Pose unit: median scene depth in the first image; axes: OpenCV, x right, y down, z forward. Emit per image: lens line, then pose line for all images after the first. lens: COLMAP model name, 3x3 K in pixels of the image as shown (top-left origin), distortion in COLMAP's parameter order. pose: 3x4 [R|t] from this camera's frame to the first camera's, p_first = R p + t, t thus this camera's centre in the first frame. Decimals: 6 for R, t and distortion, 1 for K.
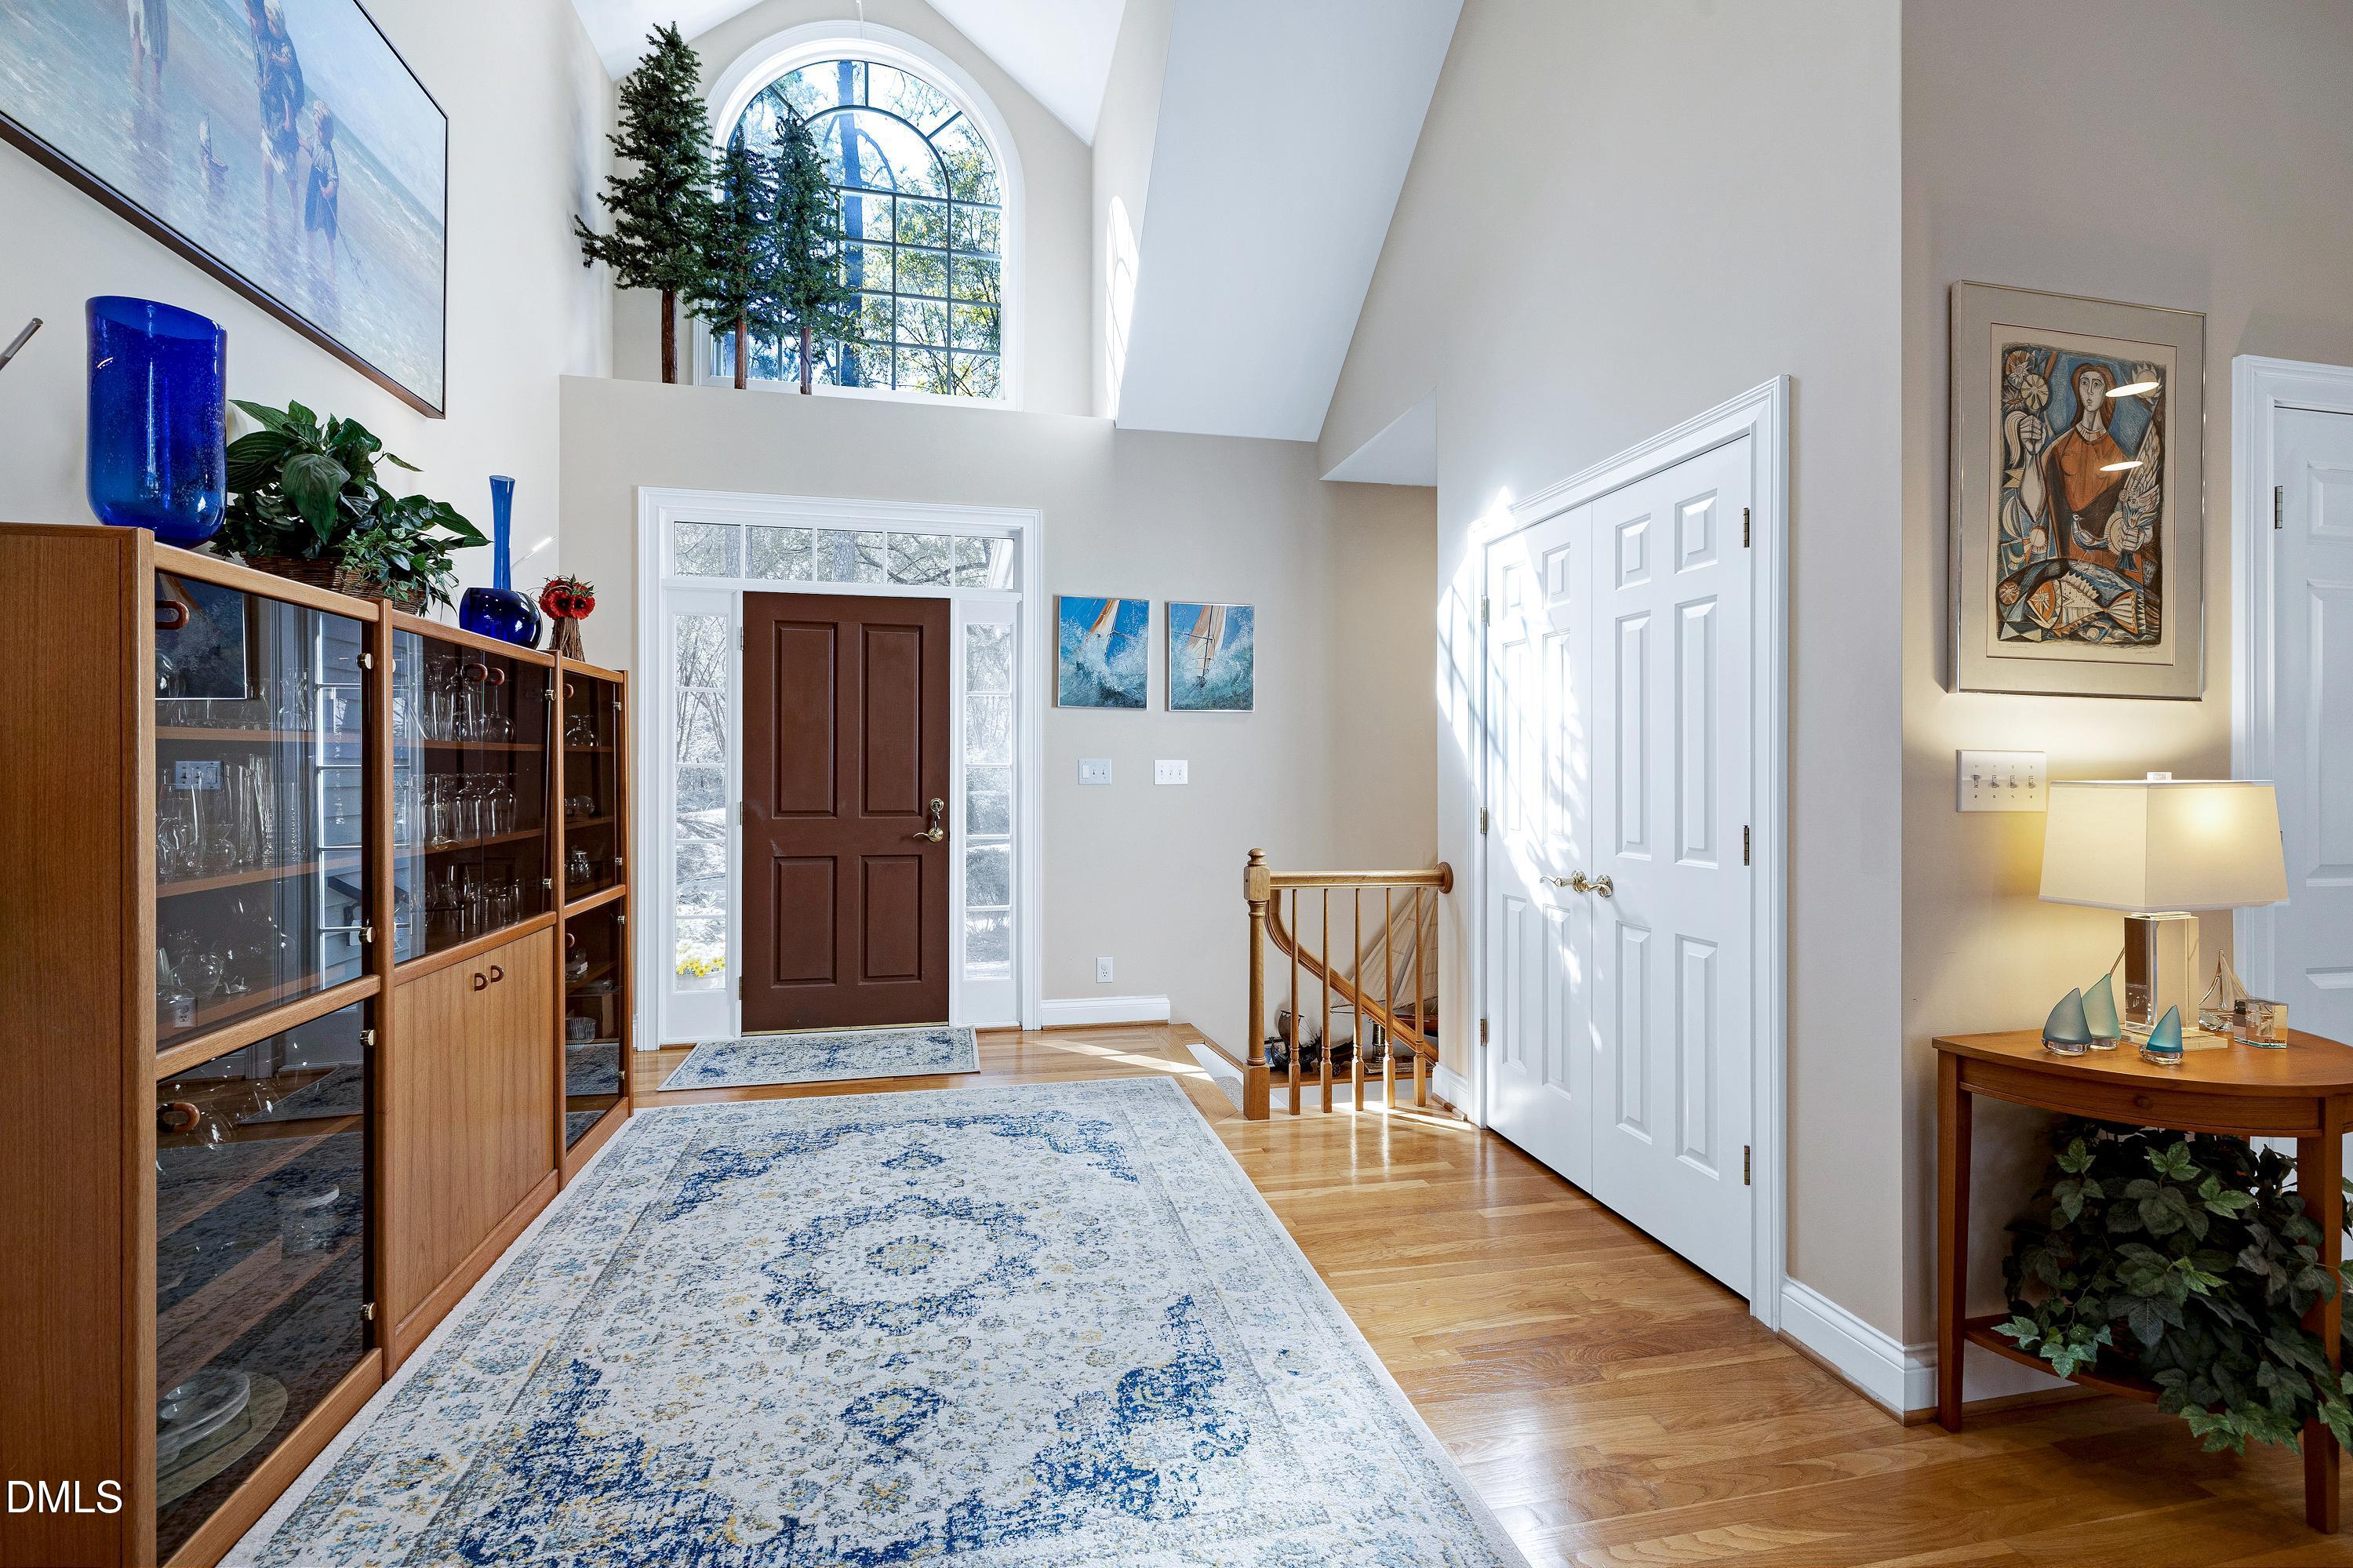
lens RADIAL K [[1001.5, 0, 1182.0], [0, 1001.5, 773.7], [0, 0, 1]] dist [0.002231, -0.001043]
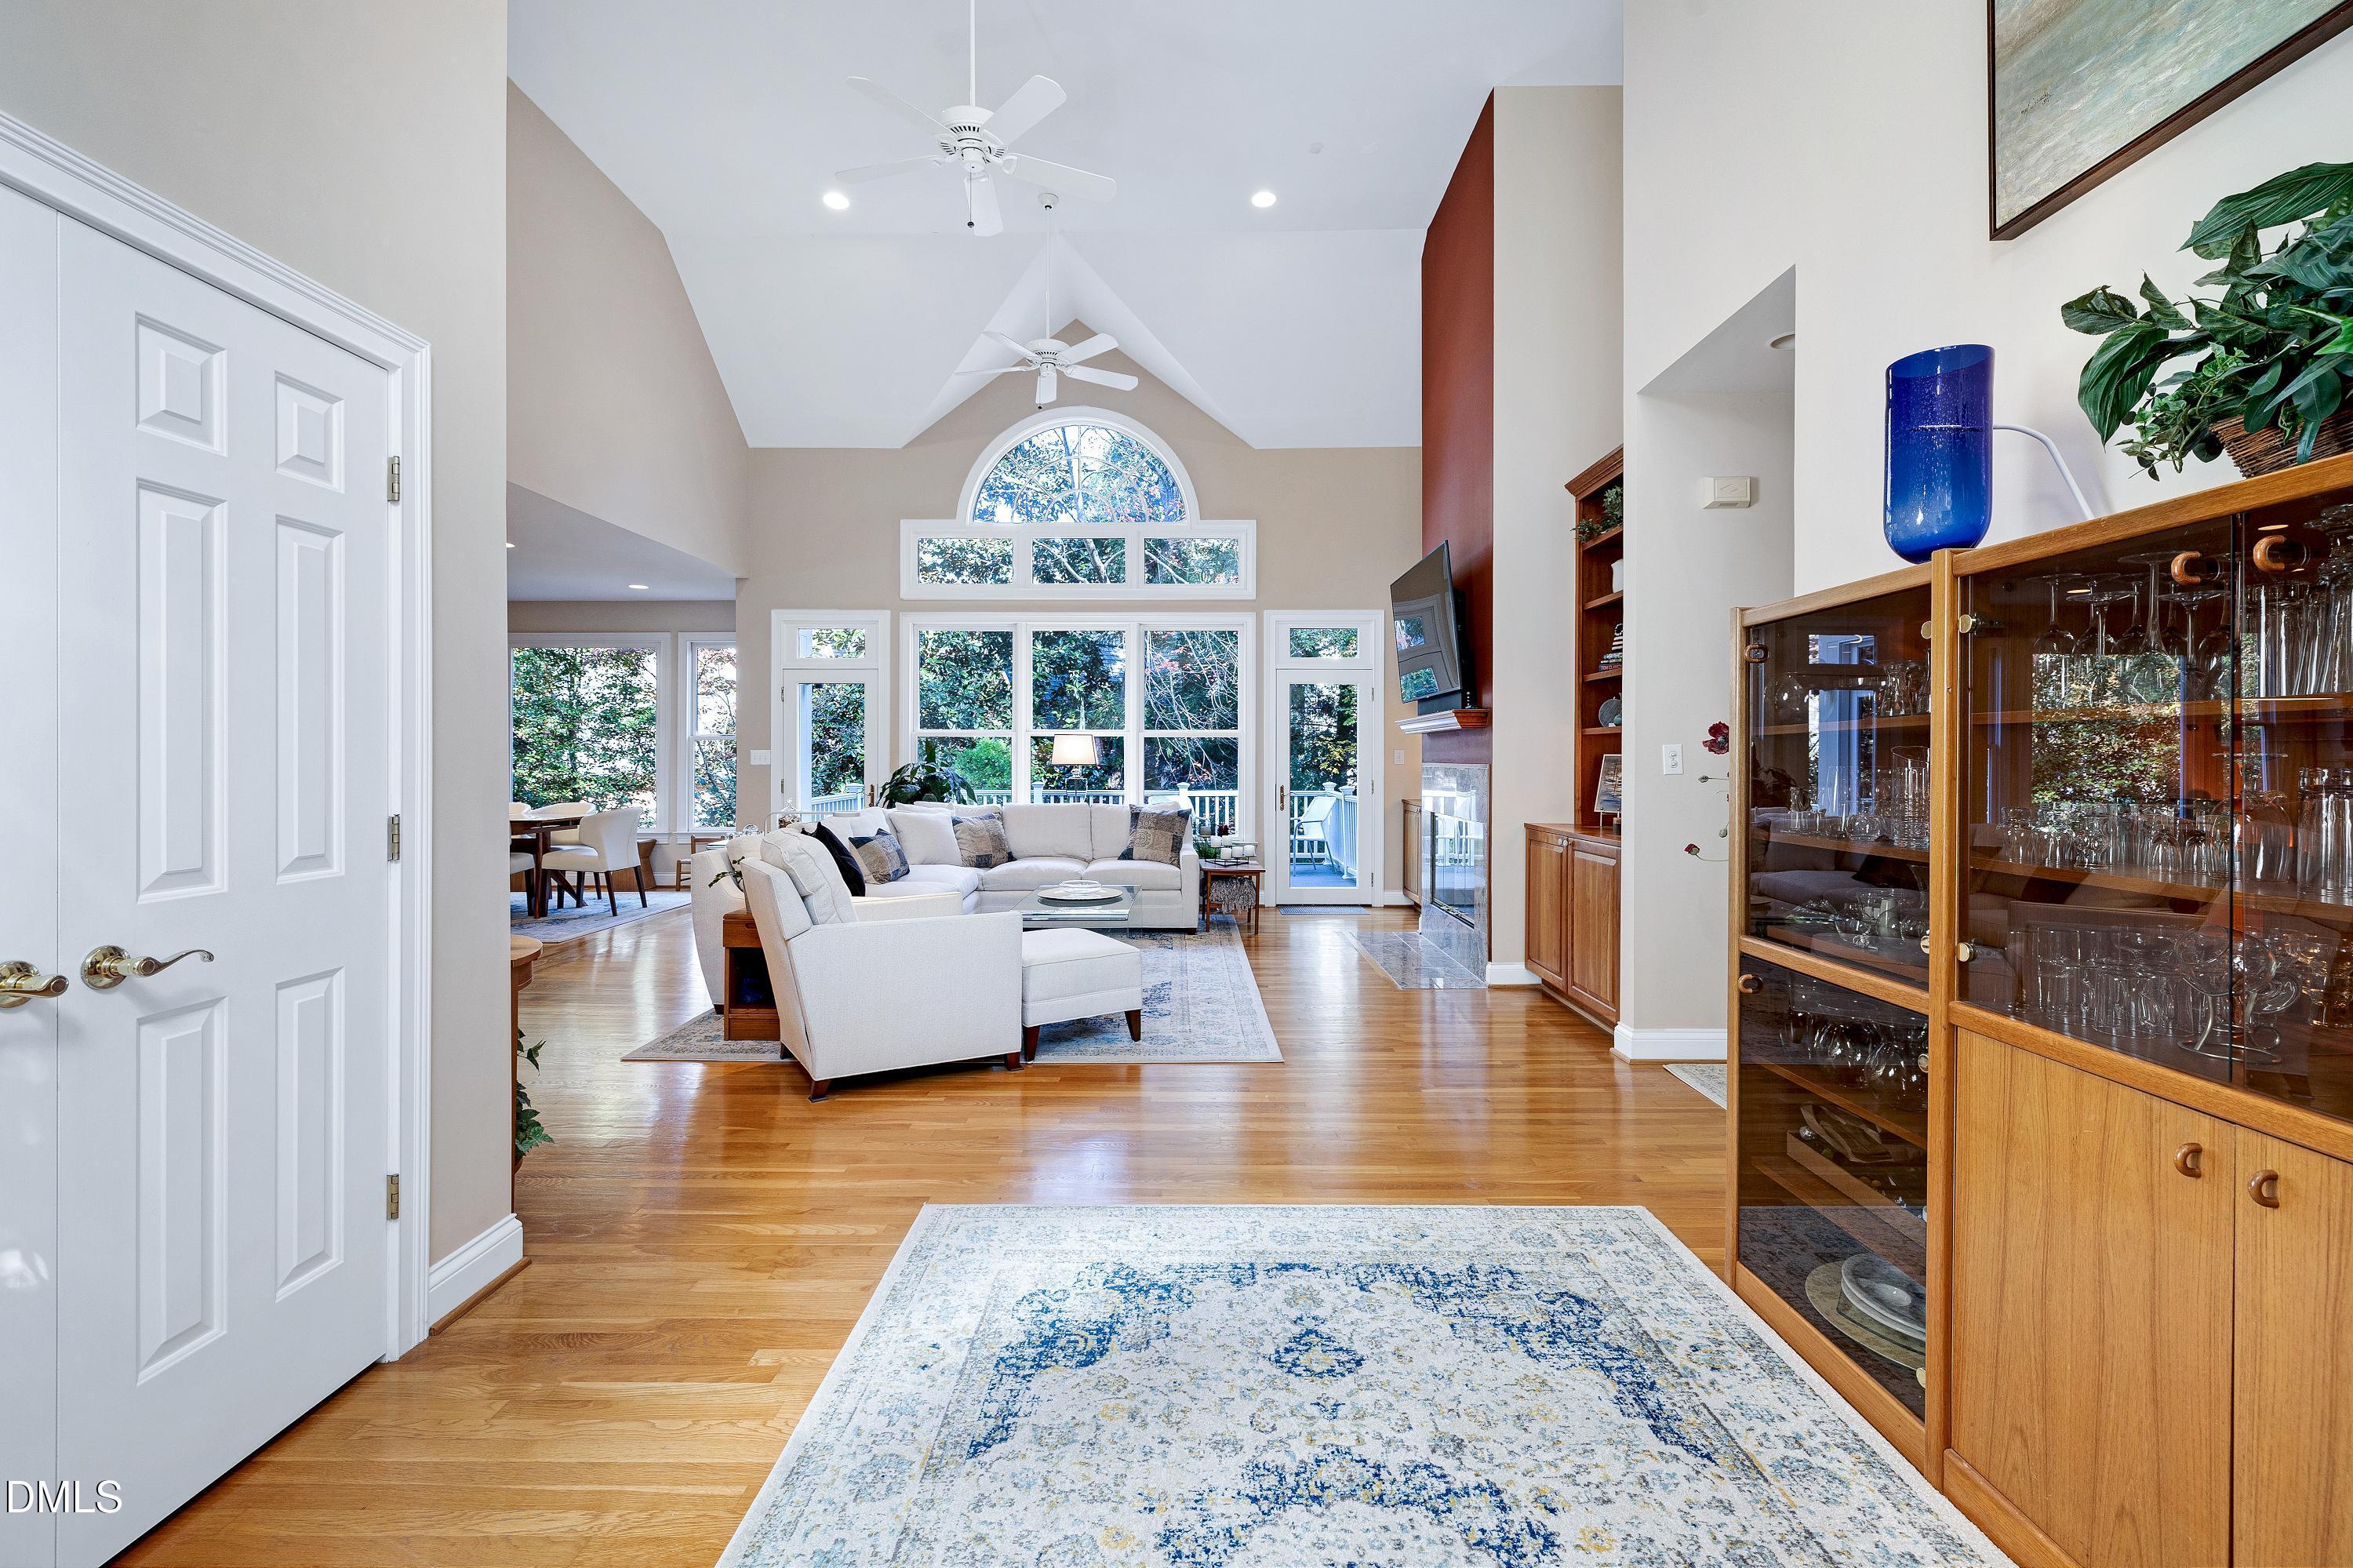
lens RADIAL K [[1001.5, 0, 1173.9], [0, 1001.5, 764.9], [0, 0, 1]] dist [0.002231, -0.001043]
pose [[-0.972486, -0.004137, 0.232923, -0.376600], [-0.002192, 0.999961, 0.008605, -0.005080], [-0.232950, 0.007858, -0.972457, 2.016626]]
